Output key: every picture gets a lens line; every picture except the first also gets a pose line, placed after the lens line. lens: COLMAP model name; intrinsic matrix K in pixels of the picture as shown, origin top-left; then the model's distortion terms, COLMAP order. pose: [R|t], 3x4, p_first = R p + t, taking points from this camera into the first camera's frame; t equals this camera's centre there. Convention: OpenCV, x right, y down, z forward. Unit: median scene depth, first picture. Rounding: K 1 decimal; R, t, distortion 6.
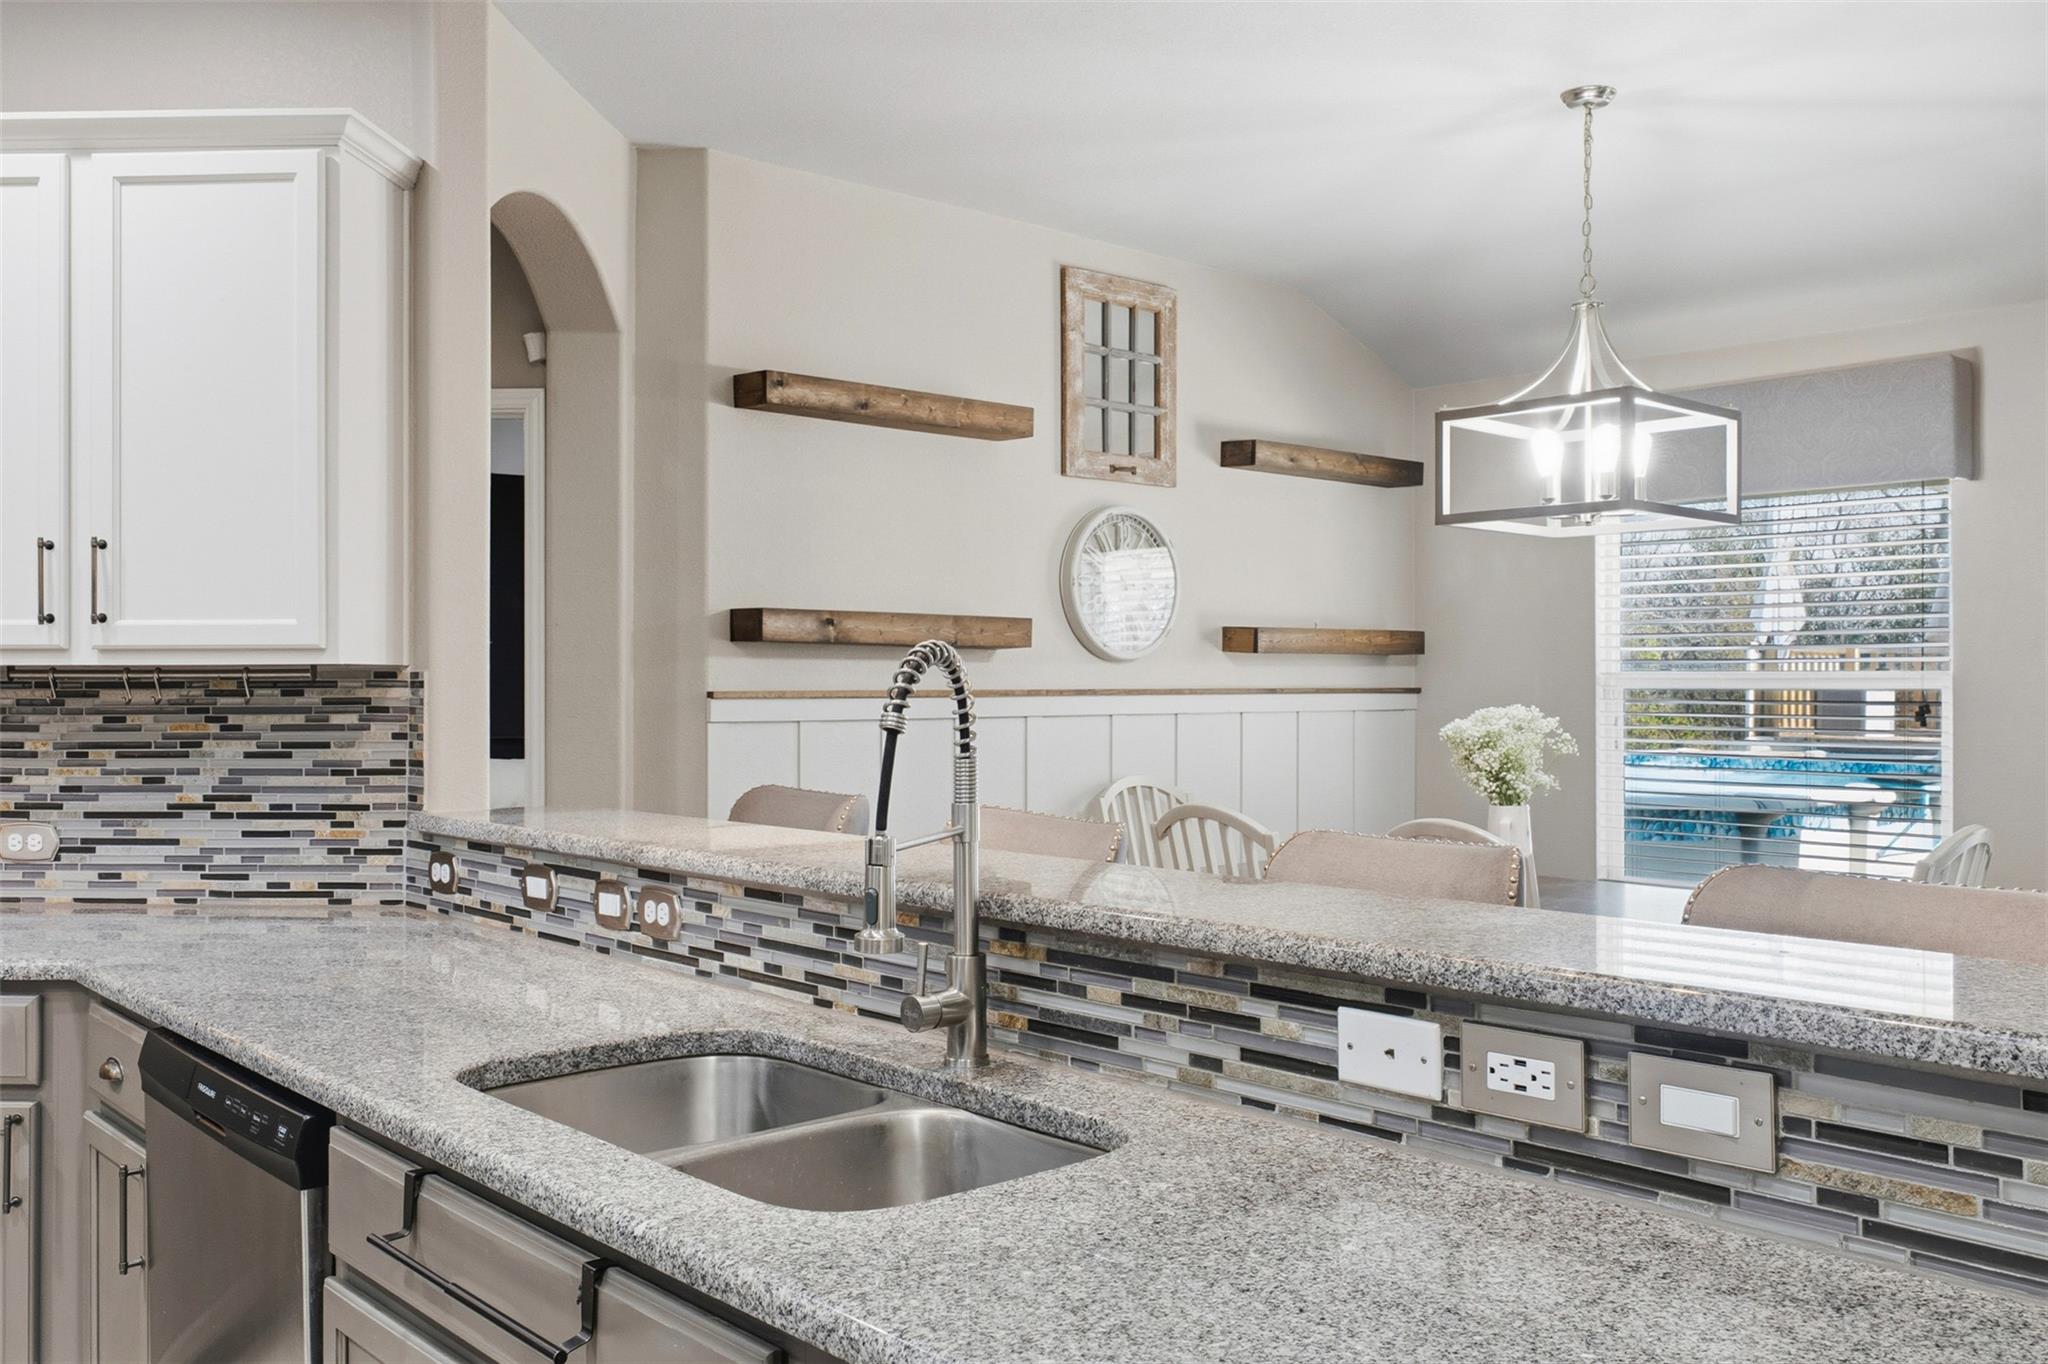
lens RADIAL K [[1753.3, 0, 1030.3], [0, 1753.3, 673.2], [0, 0, 1]] dist [-0.004893, 0.003979]
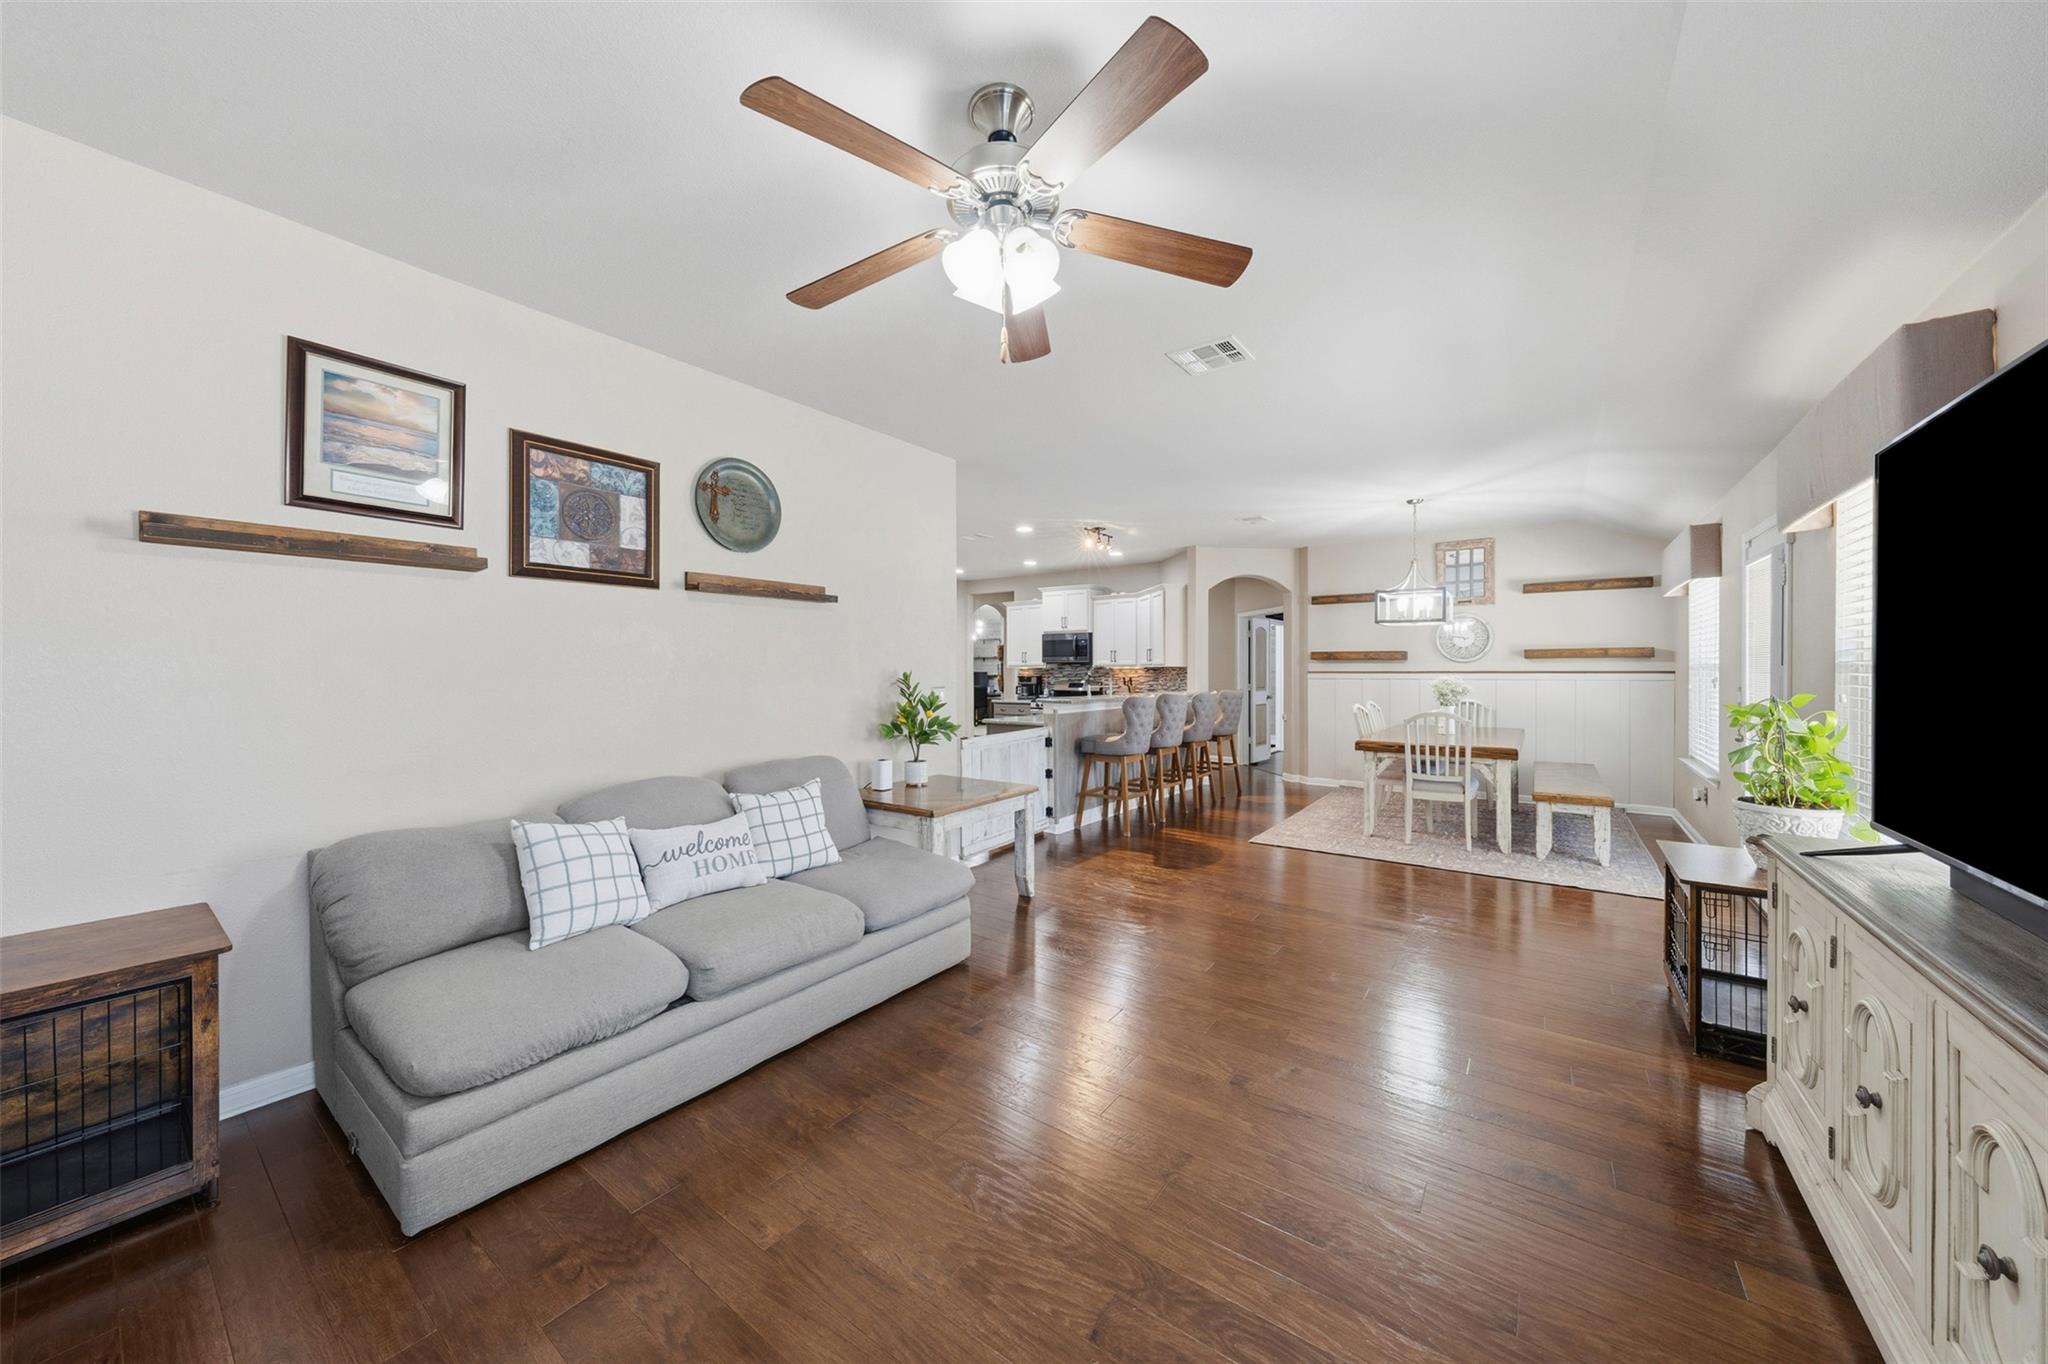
lens RADIAL K [[700.0, 0, 1031.2], [0, 700.0, 673.2], [0, 0, 1]] dist [-0.004534, -0.000049]
pose [[0.209227, 0.003983, -0.977859, 1.955267], [0.005589, 0.999971, 0.005269, 0.002851], [0.977851, -0.006568, 0.209198, -0.047830]]
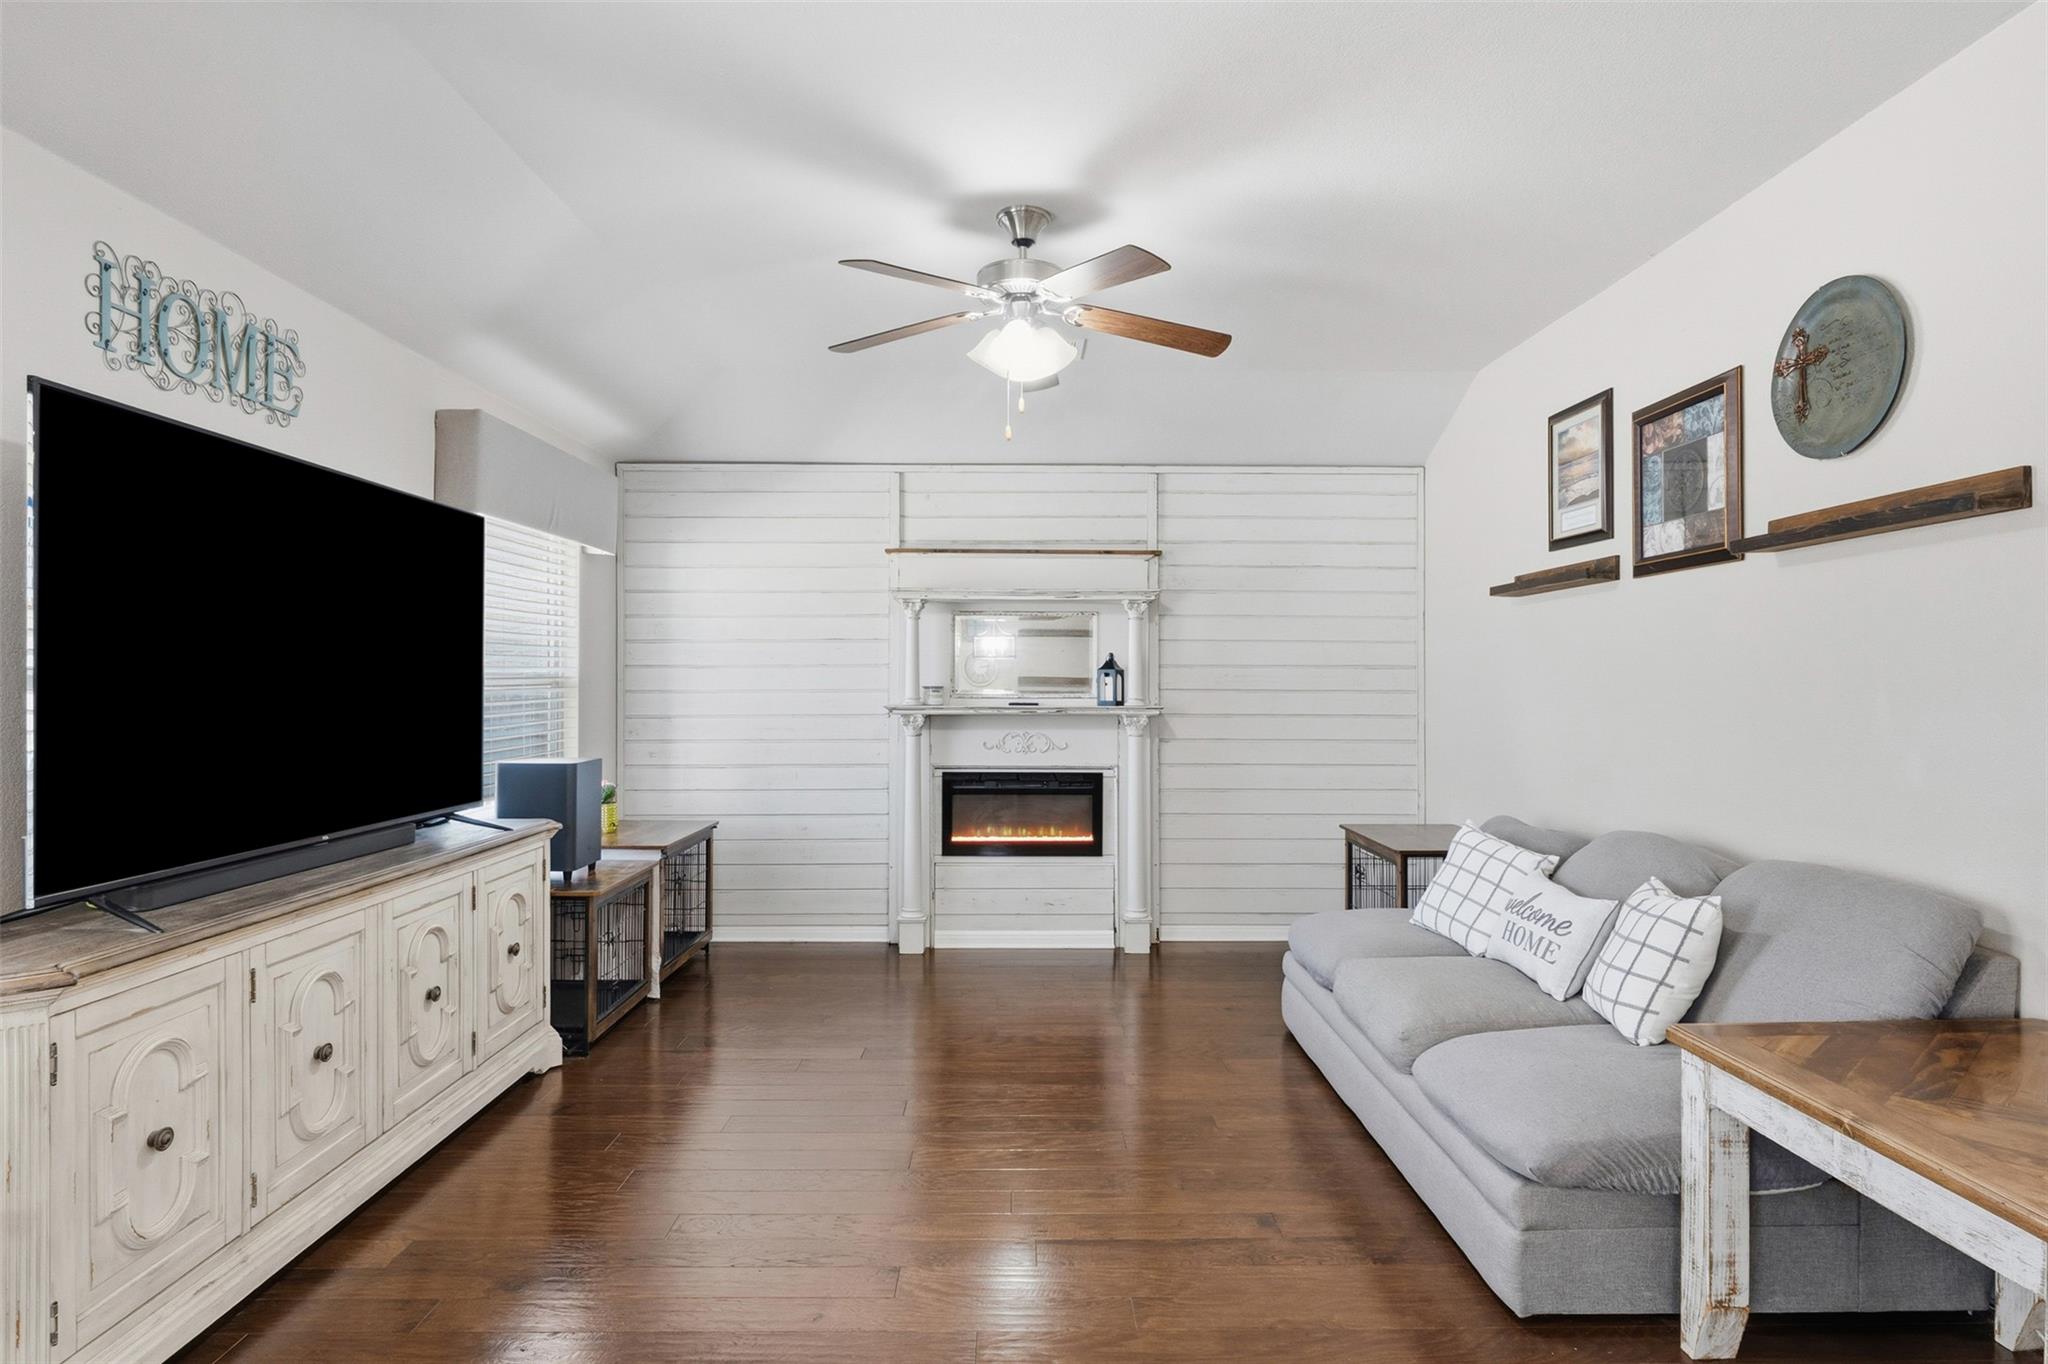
lens RADIAL K [[1107.0, 0, 1026.9], [0, 1107.0, 680.9], [0, 0, 1]] dist [-0.002962, -0.000126]
pose [[-0.748950, 0.001737, 0.662624, 0.753472], [-0.003016, 0.999977, -0.006030, 0.006446], [-0.662620, -0.006514, -0.748928, 0.801905]]
